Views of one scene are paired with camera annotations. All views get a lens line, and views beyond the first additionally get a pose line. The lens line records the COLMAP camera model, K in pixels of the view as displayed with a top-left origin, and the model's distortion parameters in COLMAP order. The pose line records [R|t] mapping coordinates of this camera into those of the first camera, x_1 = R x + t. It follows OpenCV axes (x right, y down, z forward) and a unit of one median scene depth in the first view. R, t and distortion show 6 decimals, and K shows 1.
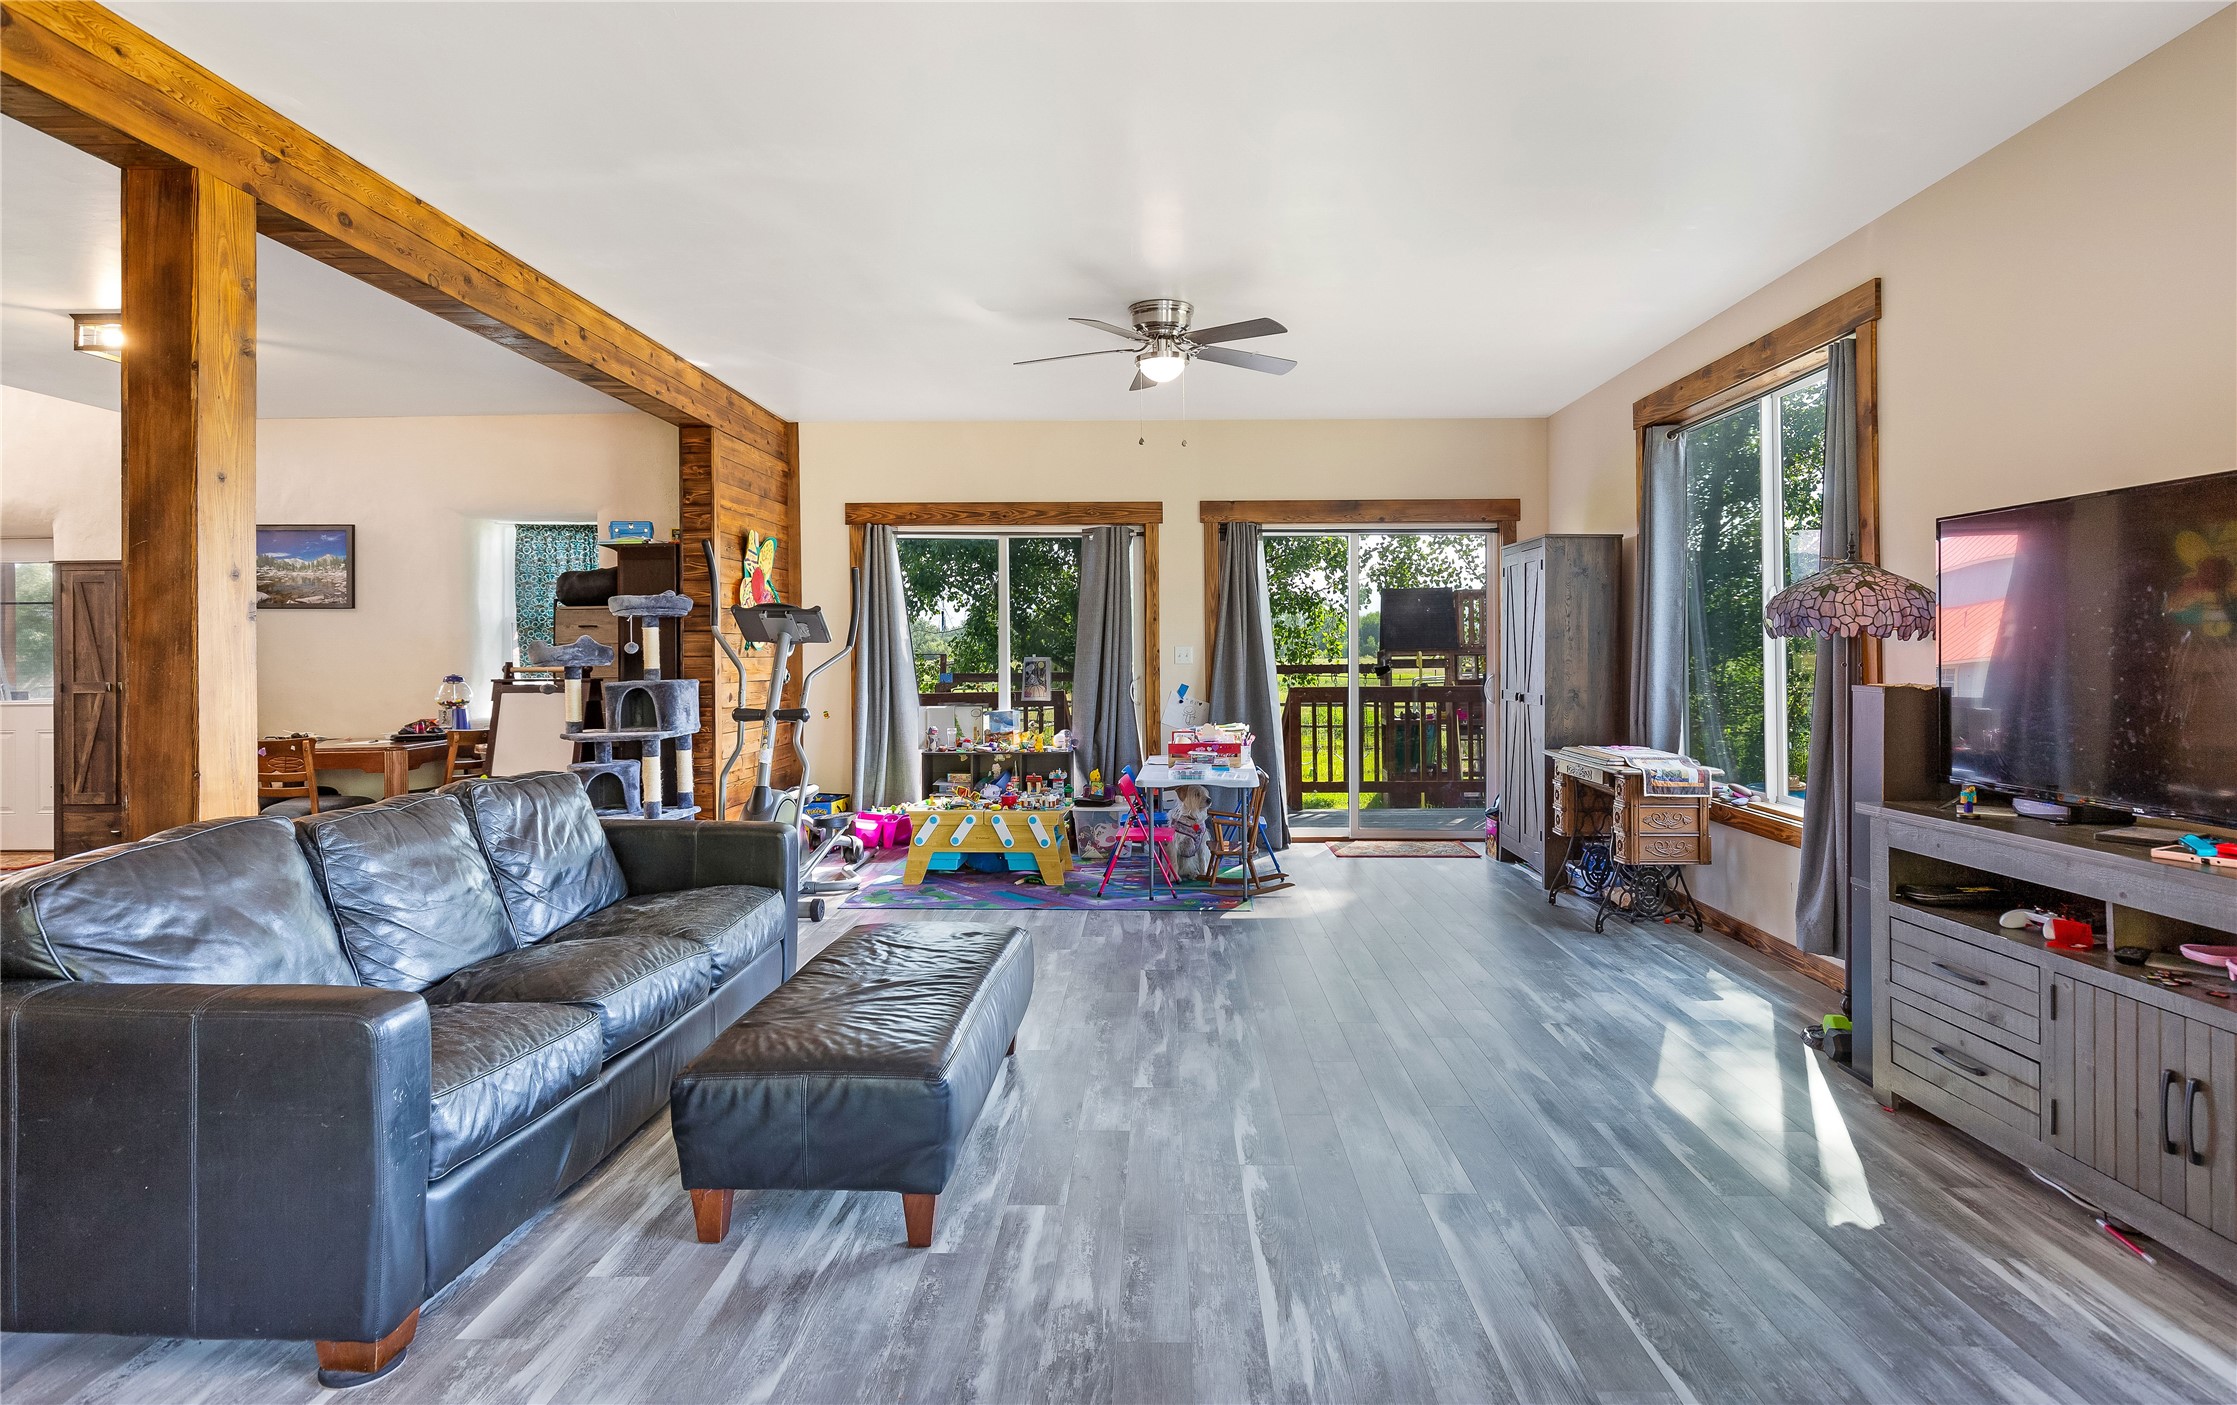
lens RADIAL K [[1139.5, 0, 1164.2], [0, 1139.5, 651.0], [0, 0, 1]] dist [-0.003710, 0.000441]
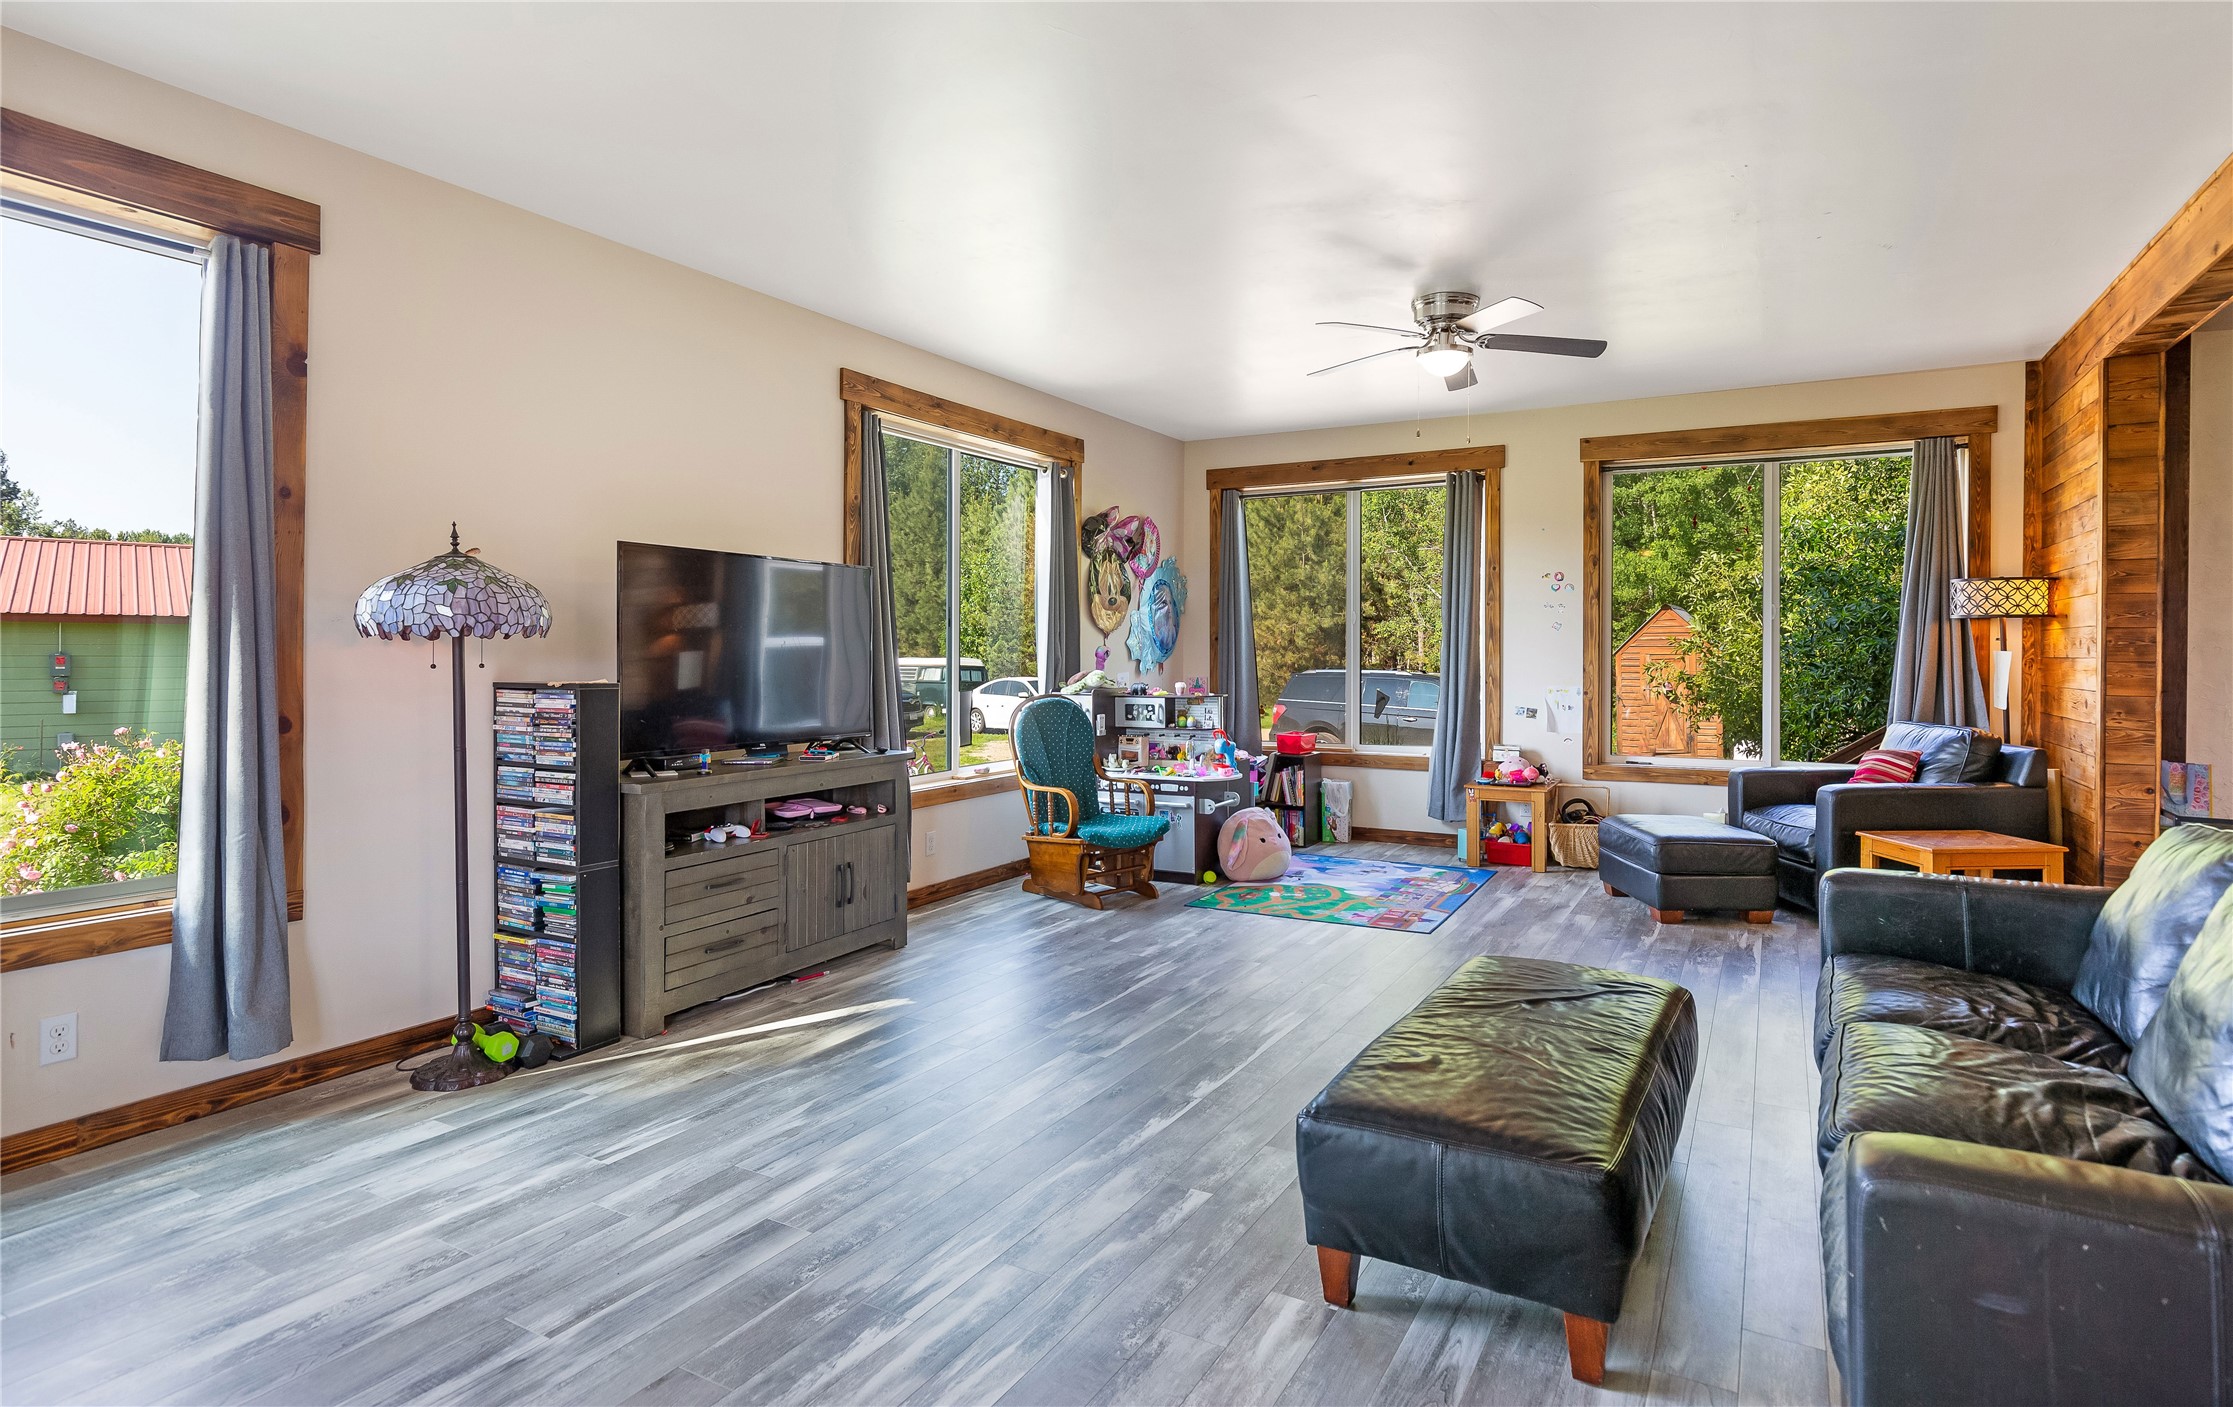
lens RADIAL K [[1137.5, 0, 1146.9], [0, 1137.5, 655.8], [0, 0, 1]] dist [-0.003710, 0.000441]
pose [[-0.872780, -0.000138, 0.488114, -0.456004], [0.000250, 1.000000, 0.000730, 0.004638], [-0.488114, 0.000759, -0.872779, 2.082395]]
